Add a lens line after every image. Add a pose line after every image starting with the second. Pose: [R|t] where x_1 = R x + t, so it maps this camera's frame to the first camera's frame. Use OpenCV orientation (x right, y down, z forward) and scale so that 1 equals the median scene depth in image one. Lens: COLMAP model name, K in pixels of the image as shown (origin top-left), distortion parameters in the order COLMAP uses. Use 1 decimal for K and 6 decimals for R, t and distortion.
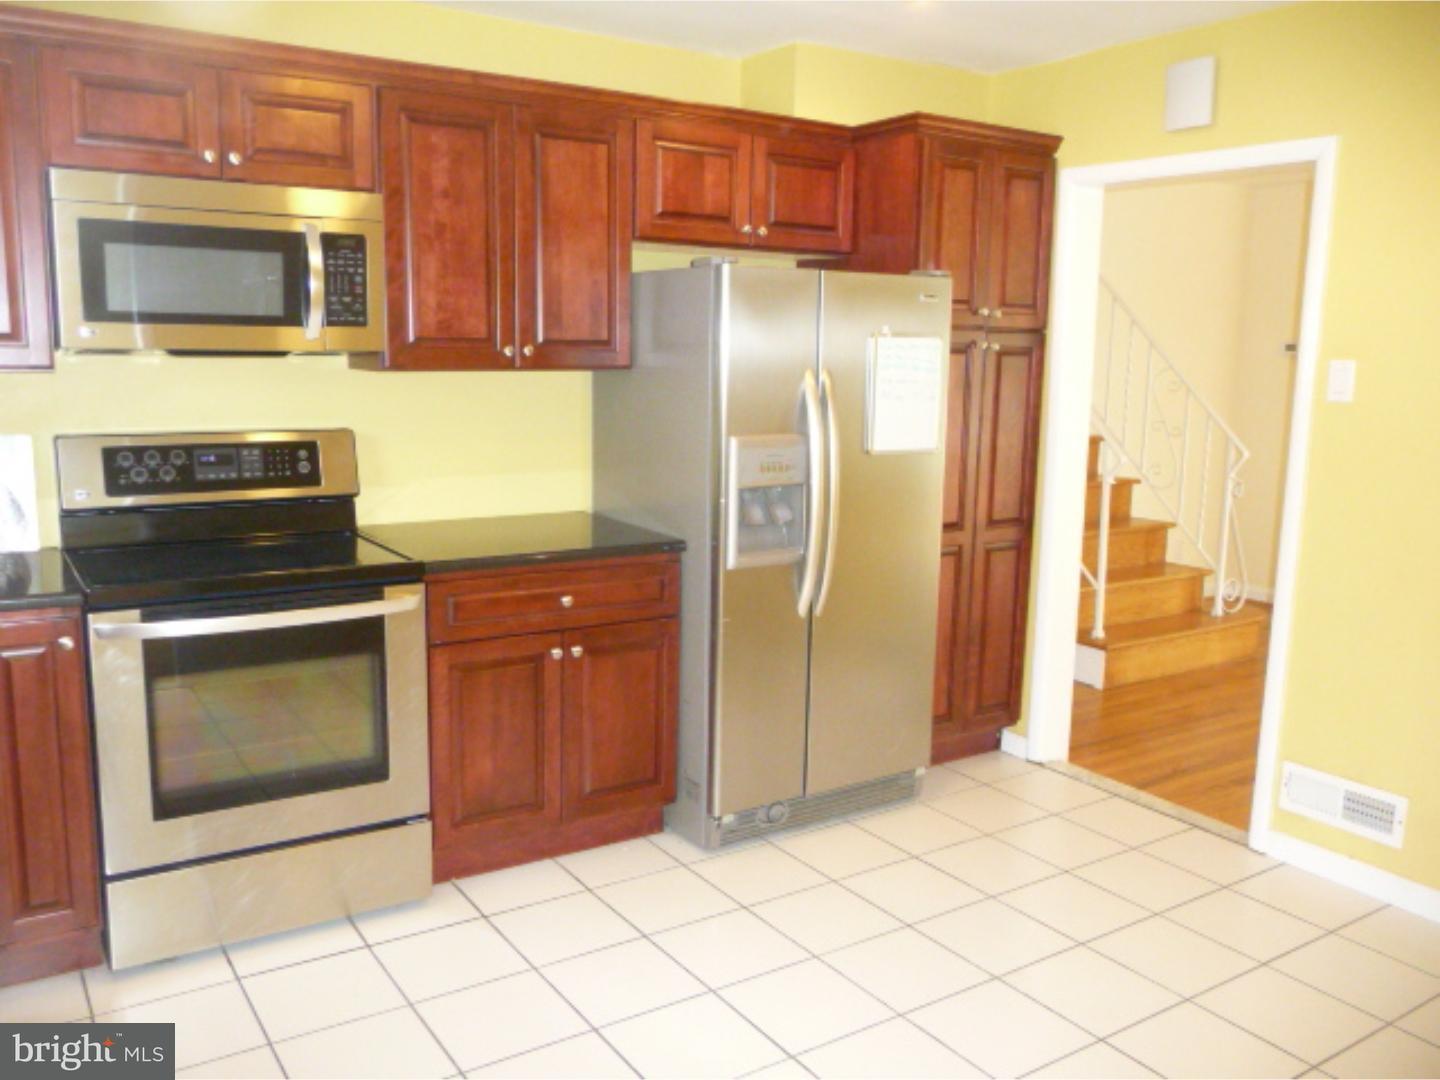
lens RADIAL K [[1172.8, 0, 720.0], [0, 1172.8, 540.0], [0, 0, 1]] dist [-0.036983, 0.016215]
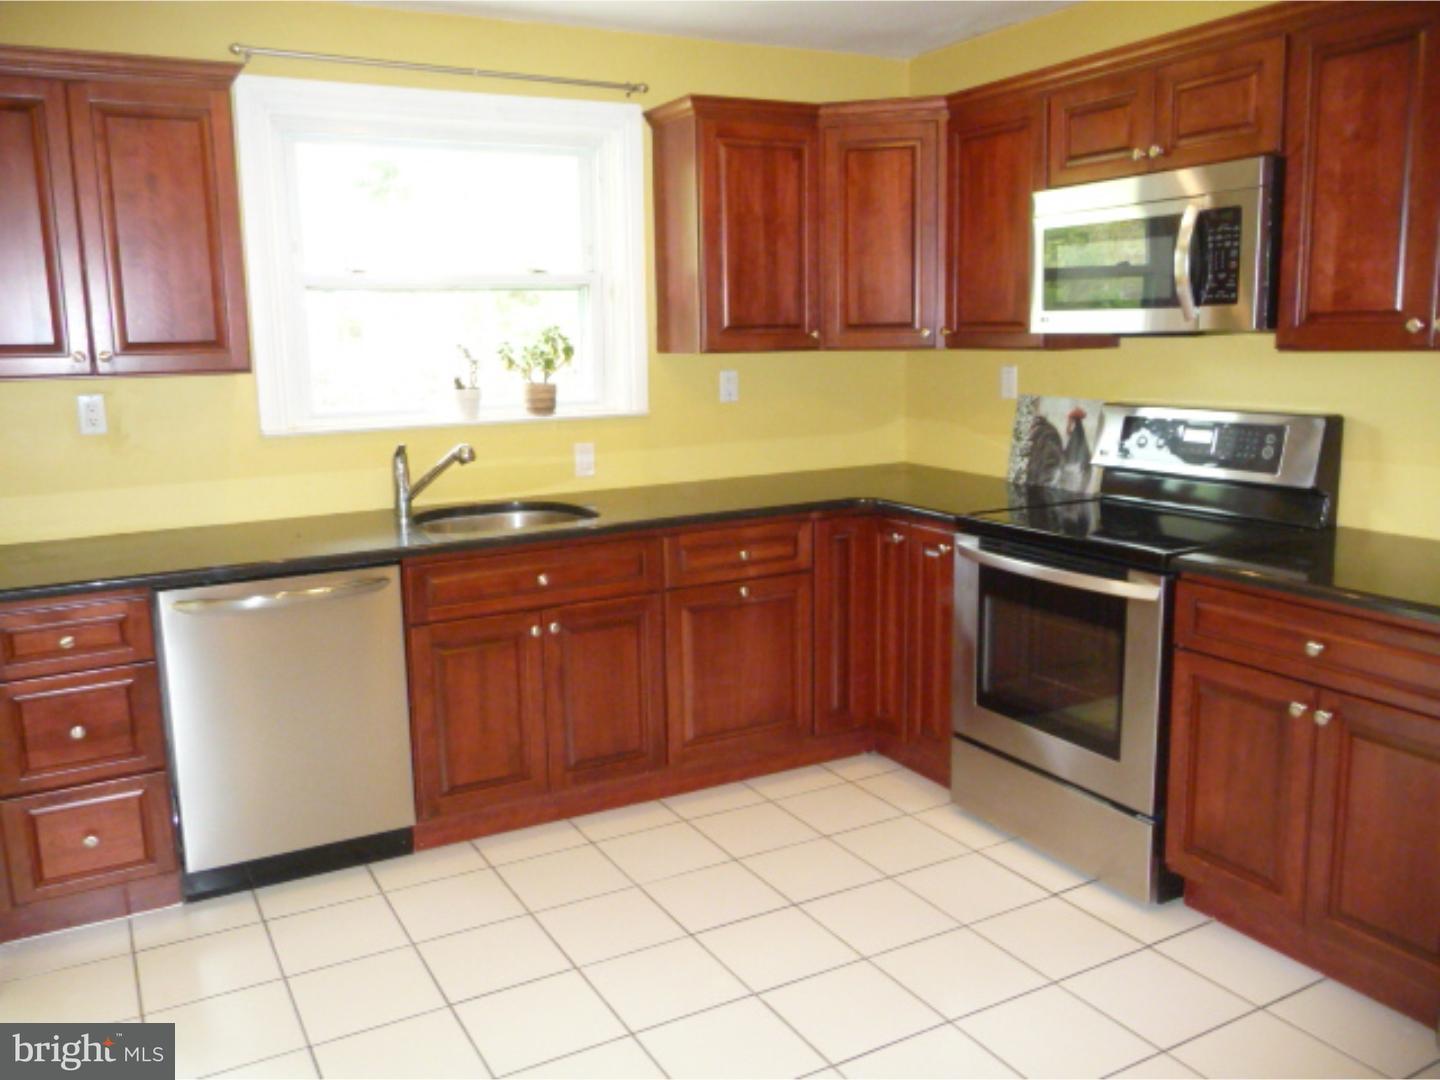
lens RADIAL K [[1172.8, 0, 720.0], [0, 1172.8, 540.0], [0, 0, 1]] dist [-0.036983, 0.016215]
pose [[-0.066230, 0.158946, -0.985063, 0.678848], [-0.140419, 0.975922, 0.166912, -0.096258], [0.987874, 0.149376, -0.042316, 0.665233]]
